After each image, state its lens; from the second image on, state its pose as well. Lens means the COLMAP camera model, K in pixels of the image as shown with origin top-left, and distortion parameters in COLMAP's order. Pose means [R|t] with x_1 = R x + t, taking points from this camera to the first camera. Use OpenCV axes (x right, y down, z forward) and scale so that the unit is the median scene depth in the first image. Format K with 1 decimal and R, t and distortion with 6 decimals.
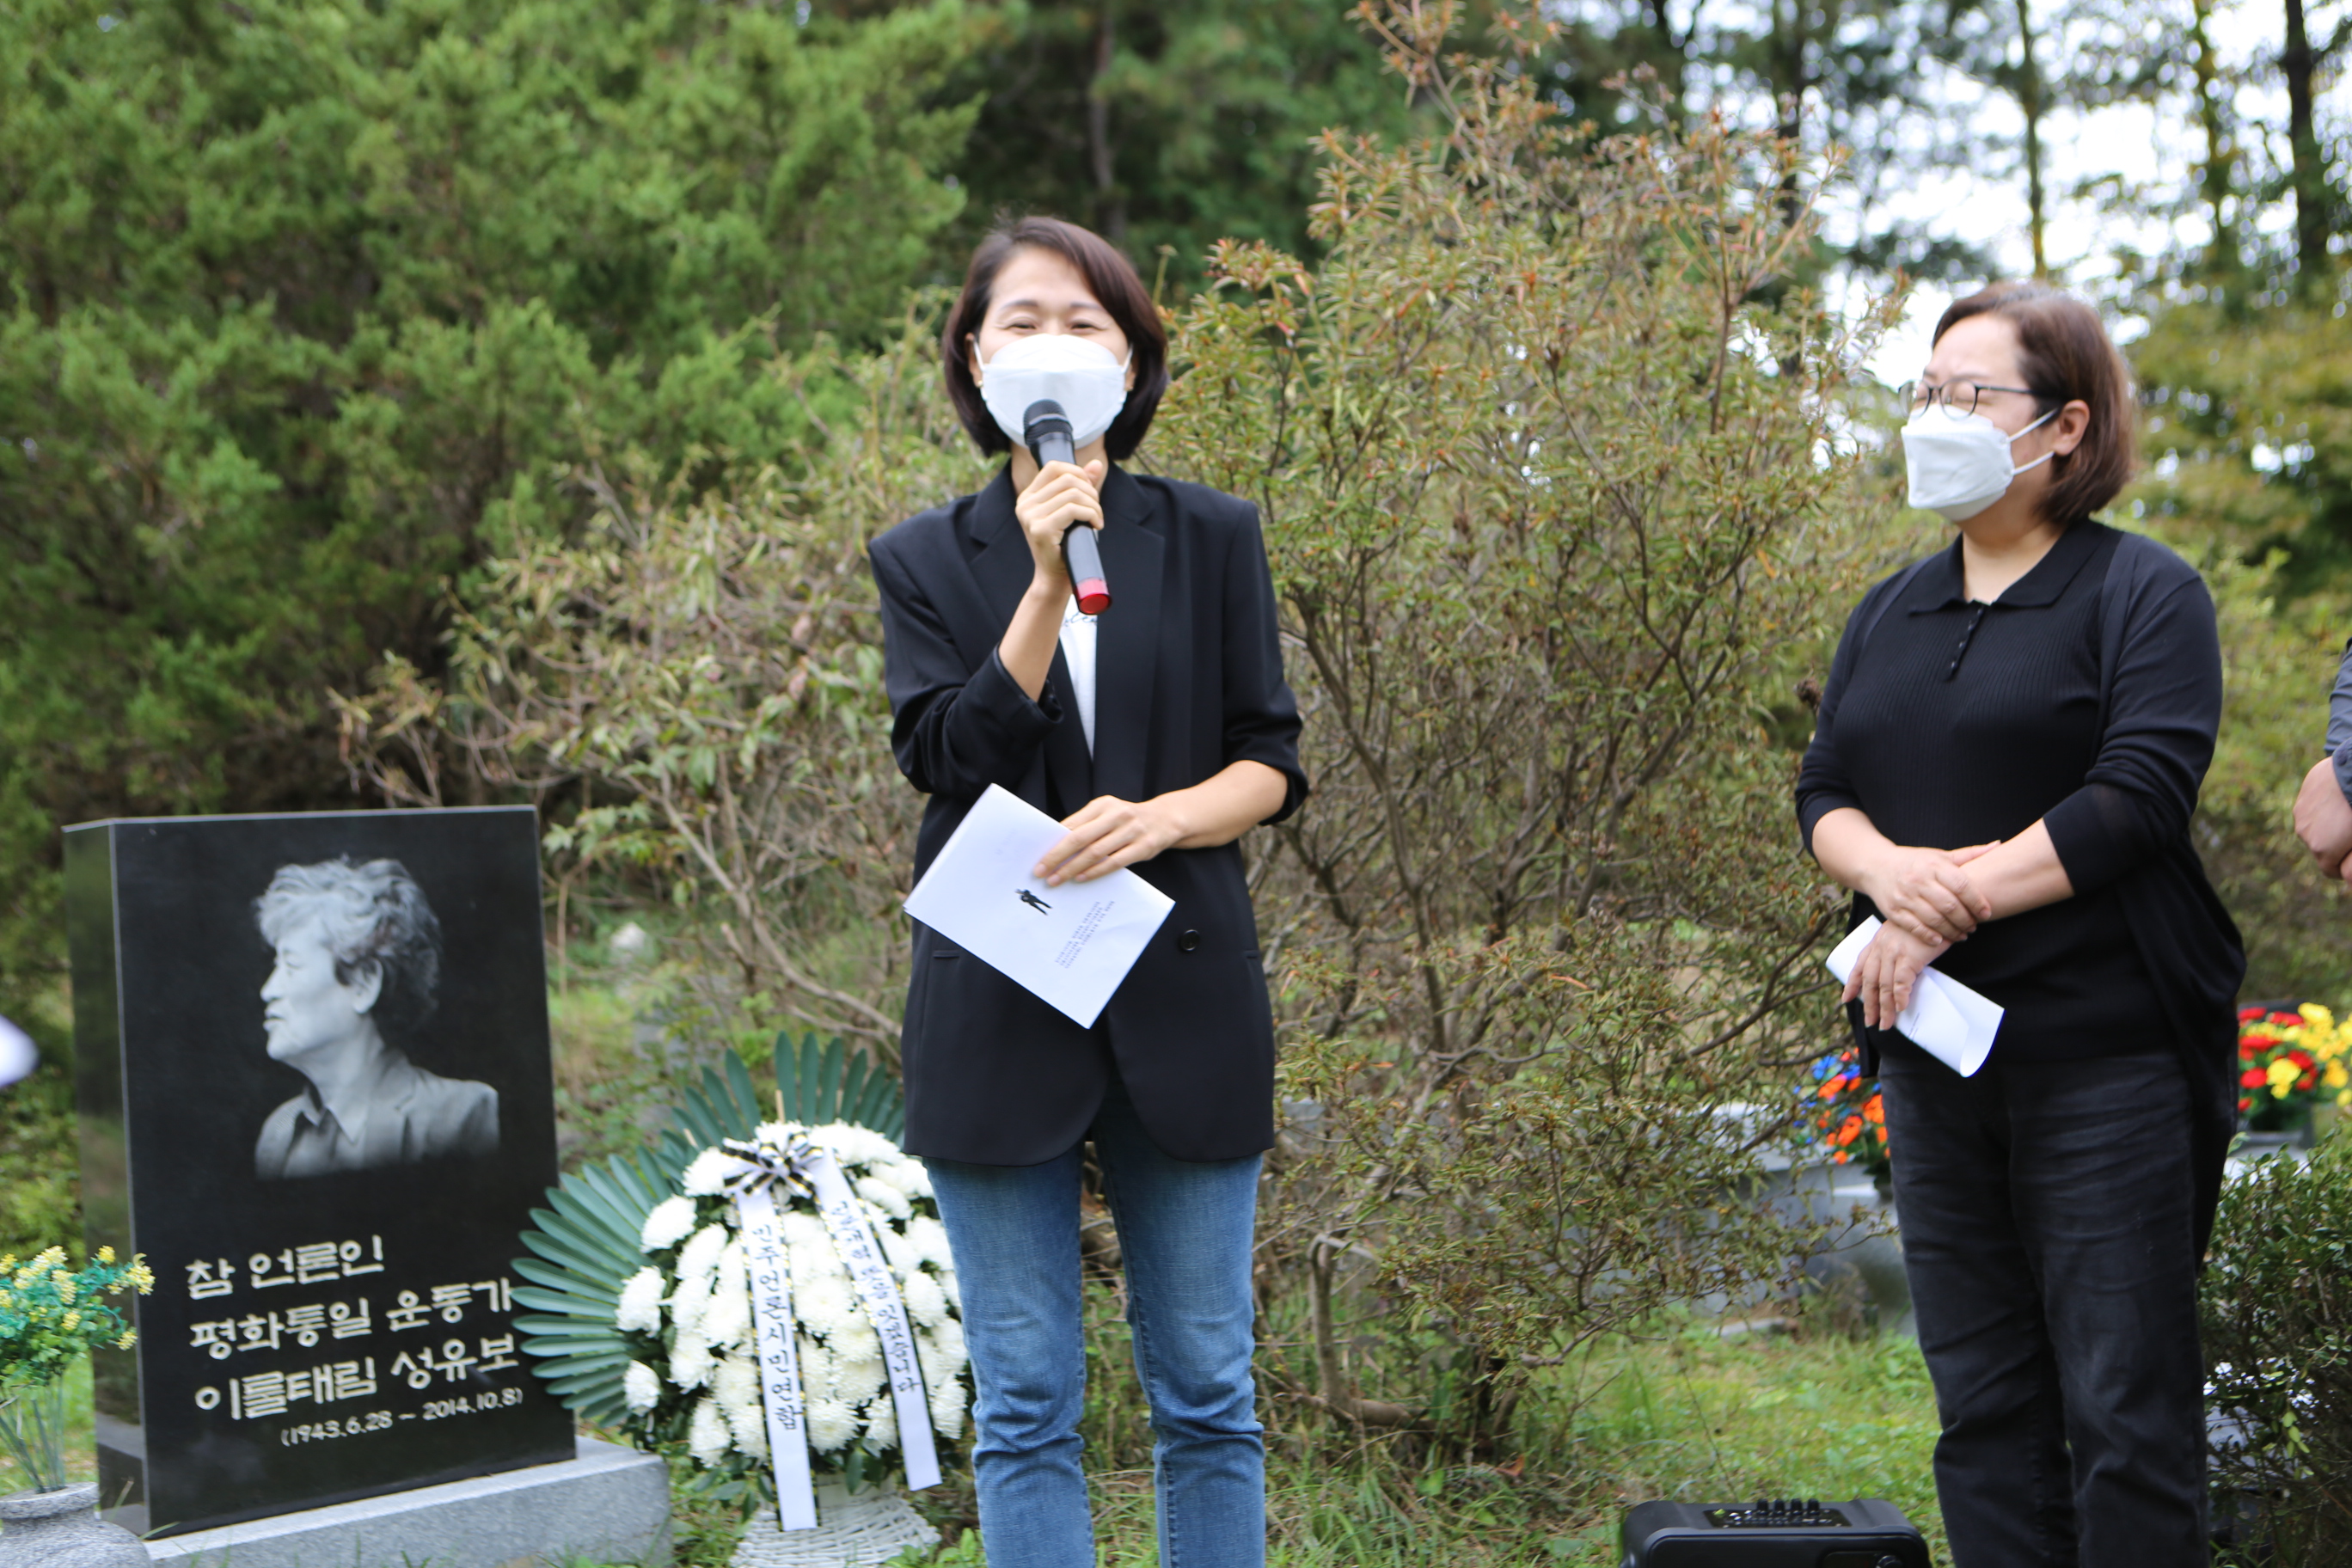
lens RADIAL K [[2891.7, 0, 1153.8], [0, 2891.7, 798.0], [0, 0, 1]] dist [-0.000070, 0.000000]
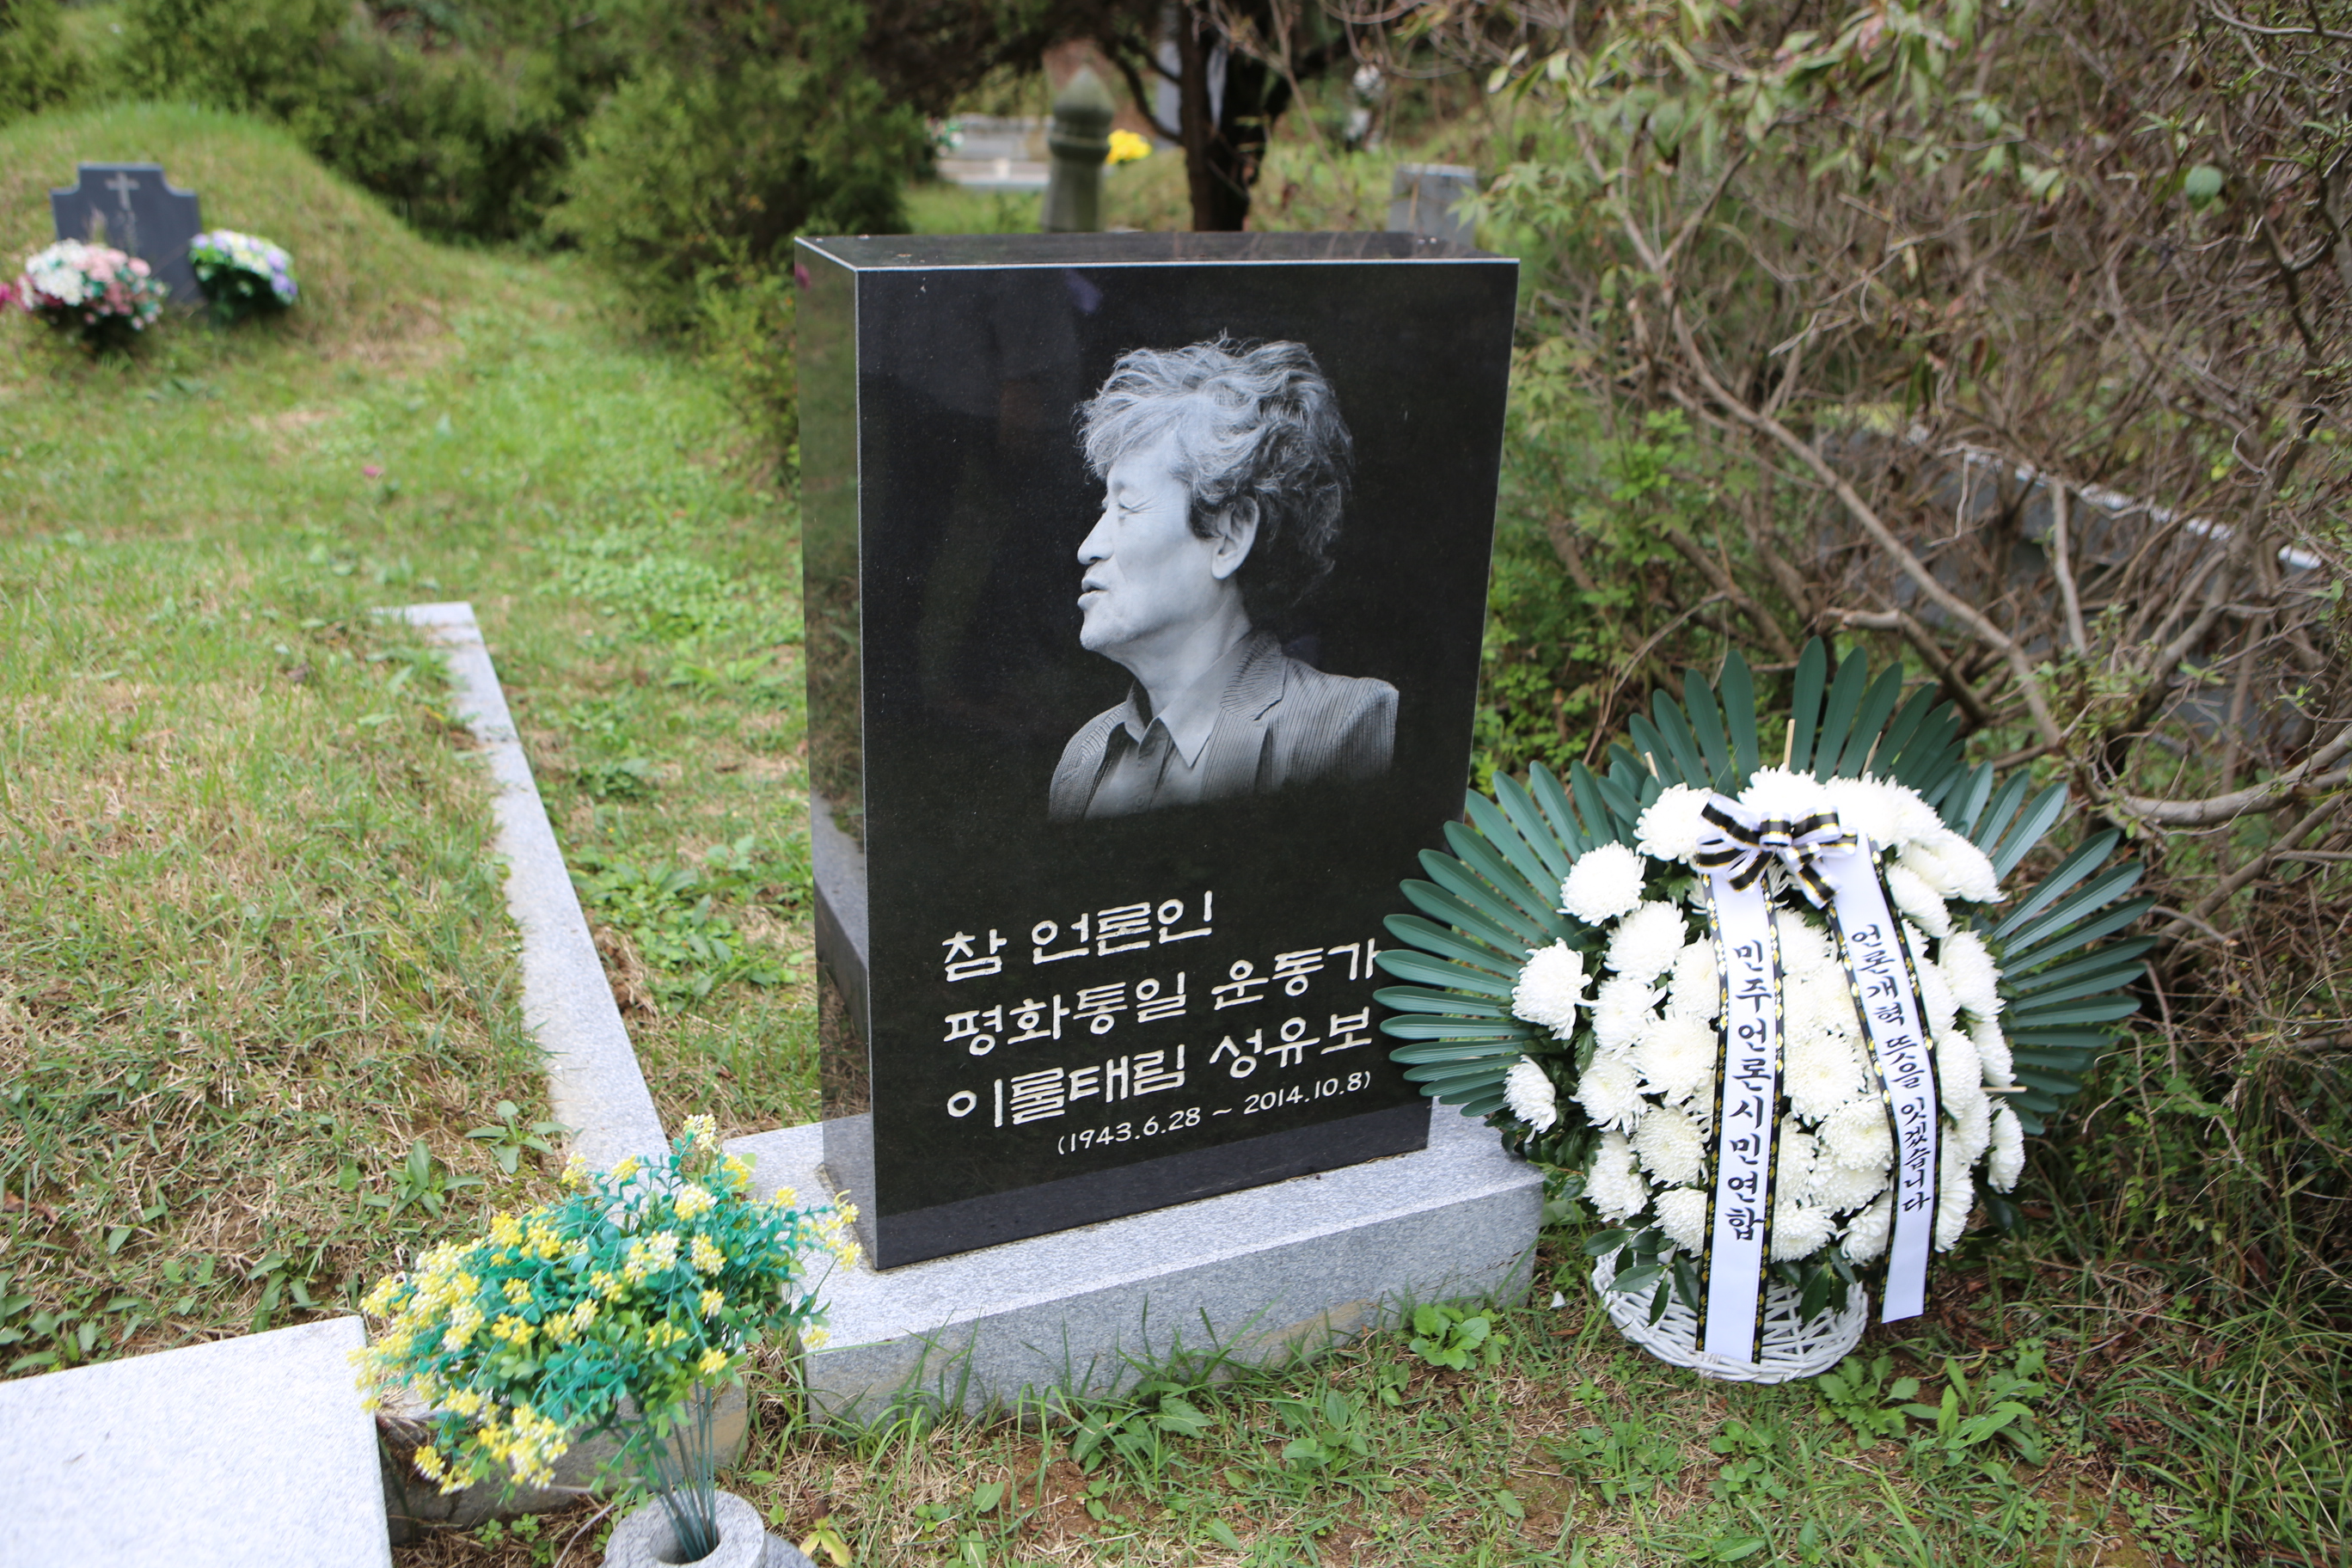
lens RADIAL K [[1941.6, 0, 1179.2], [0, 1941.6, 805.2], [0, 0, 1]] dist [-0.076765, 0.056410]
pose [[0.963727, 0.195997, -0.181151, -0.193013], [-0.100310, 0.894982, 0.434679, -0.066675], [0.247323, -0.400741, 0.882178, 0.589894]]
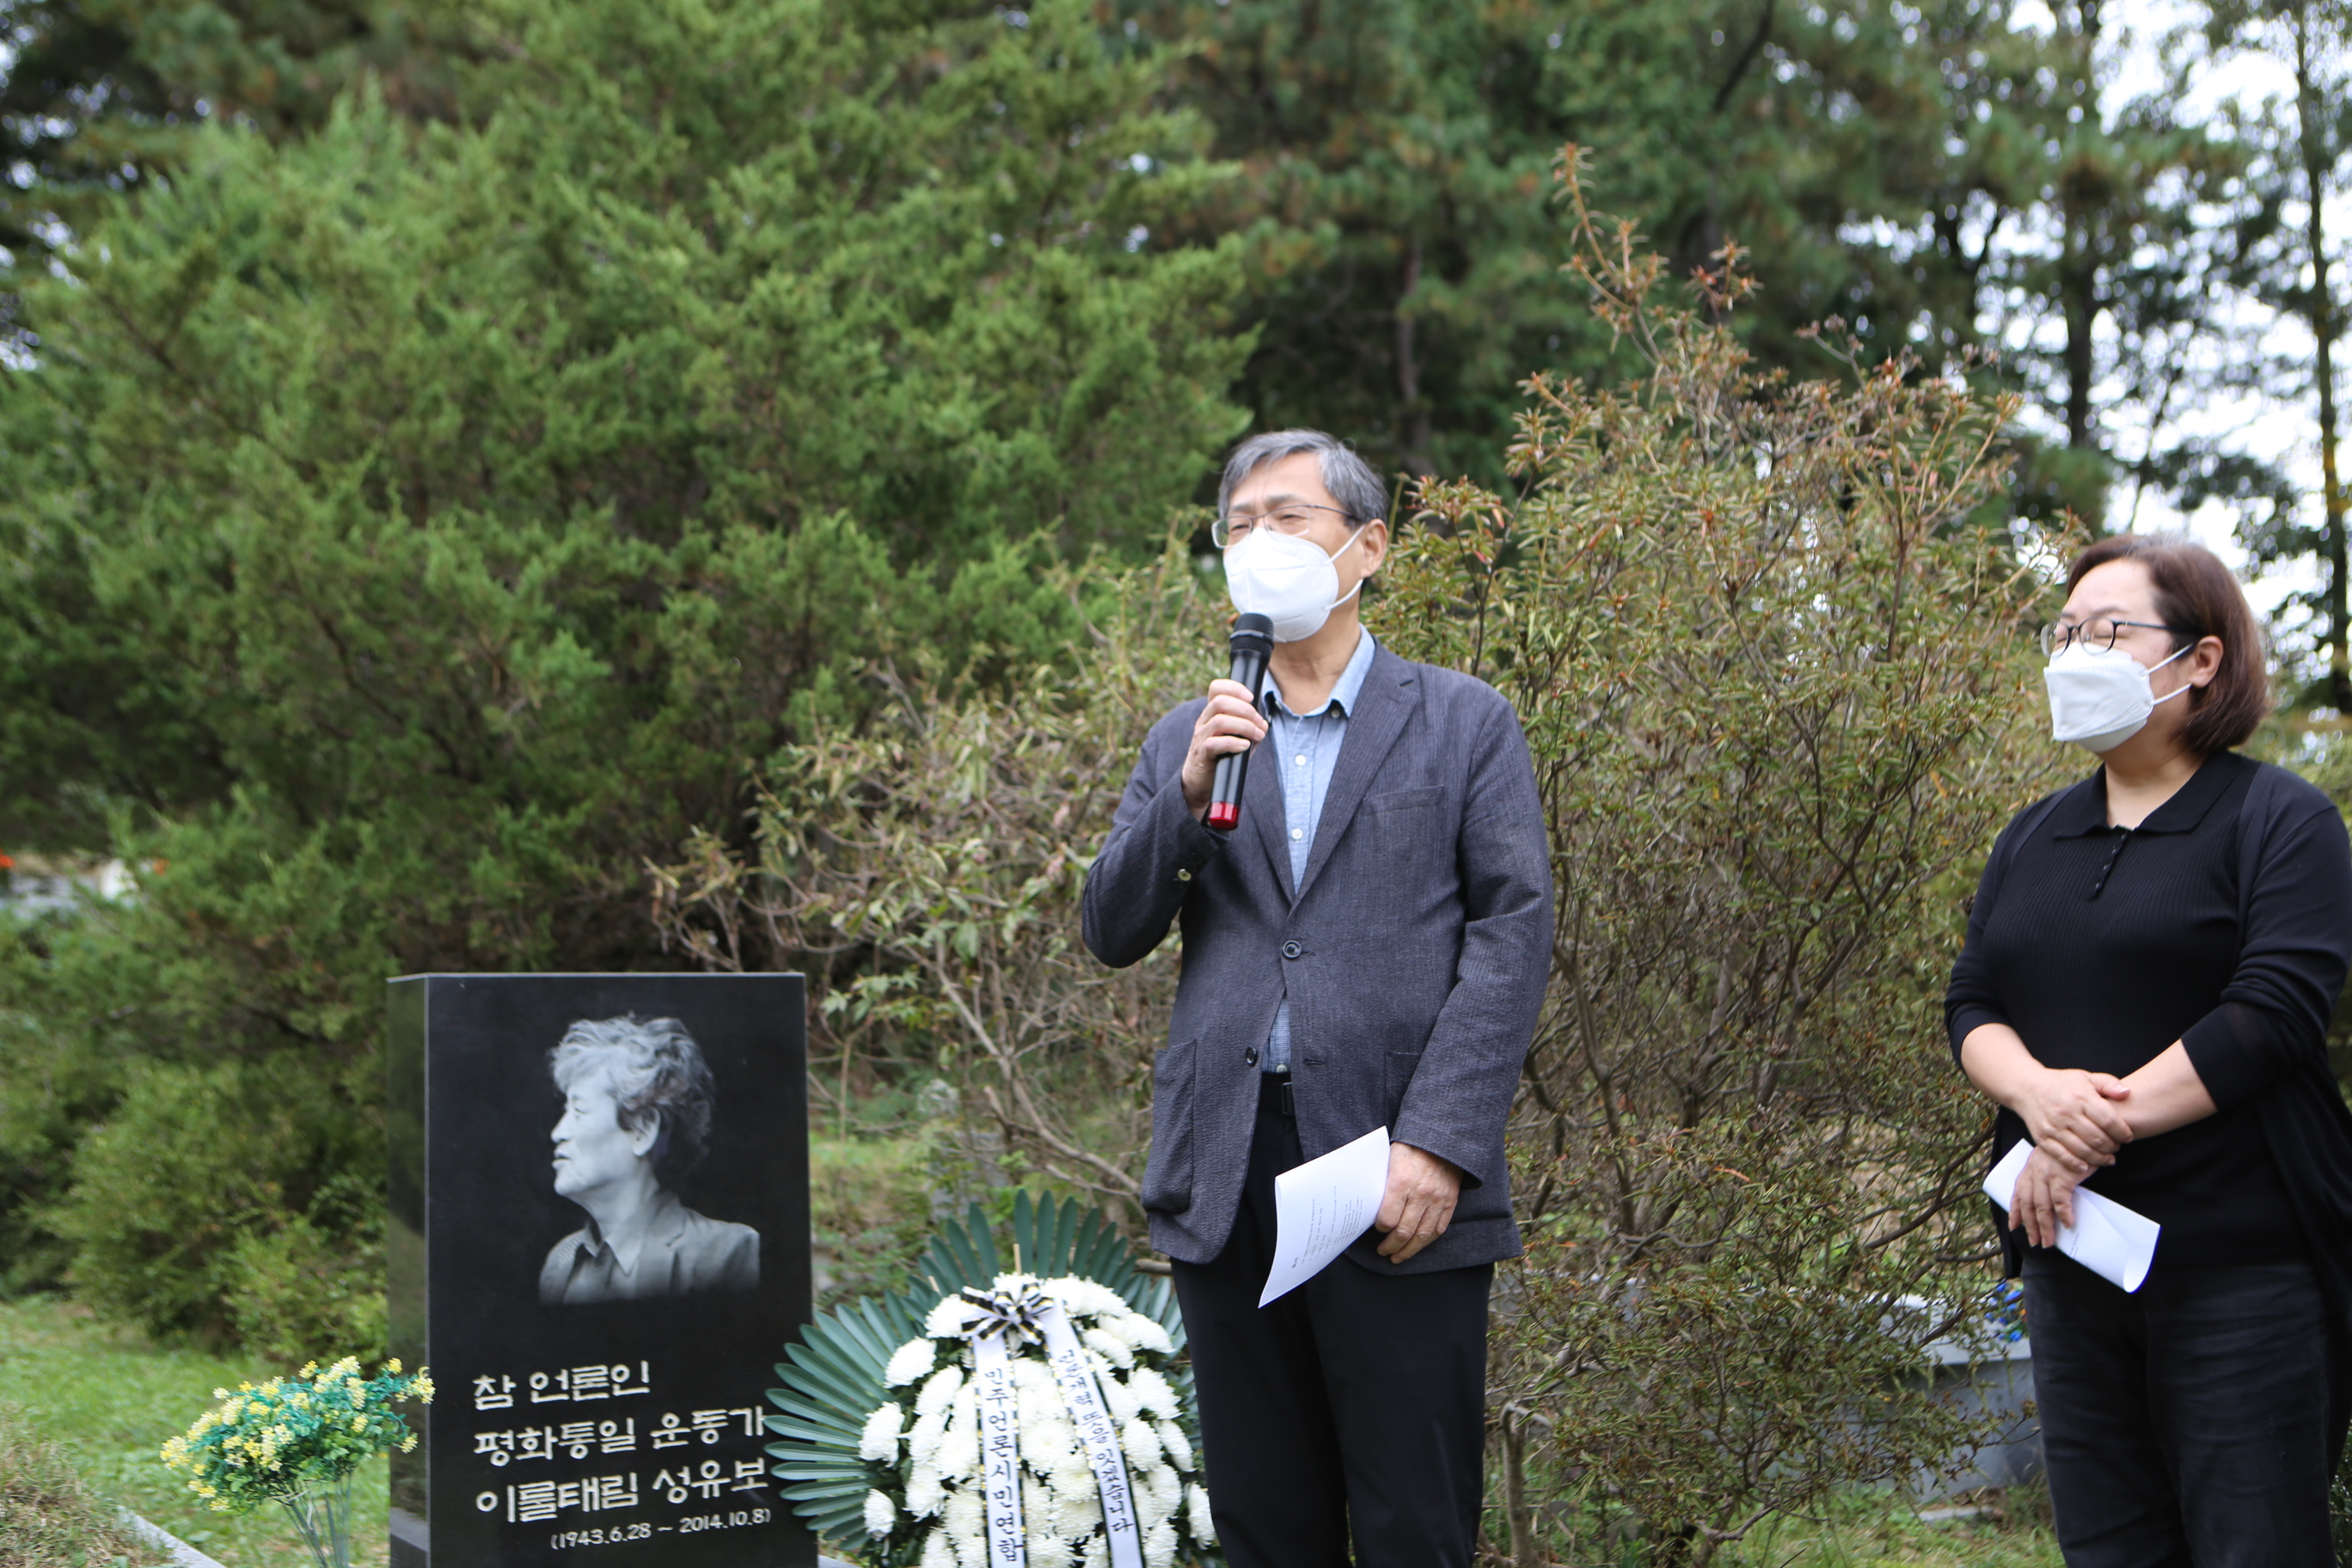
lens RADIAL K [[2755.7, 0, 1152.5], [0, 2755.7, 798.6], [0, 0, 1]] dist [-0.022623, 0.000000]
pose [[0.993214, 0.025441, -0.113487, 0.035220], [-0.032395, 0.997681, -0.059855, -0.005137], [0.111702, 0.063125, 0.991735, -0.026836]]
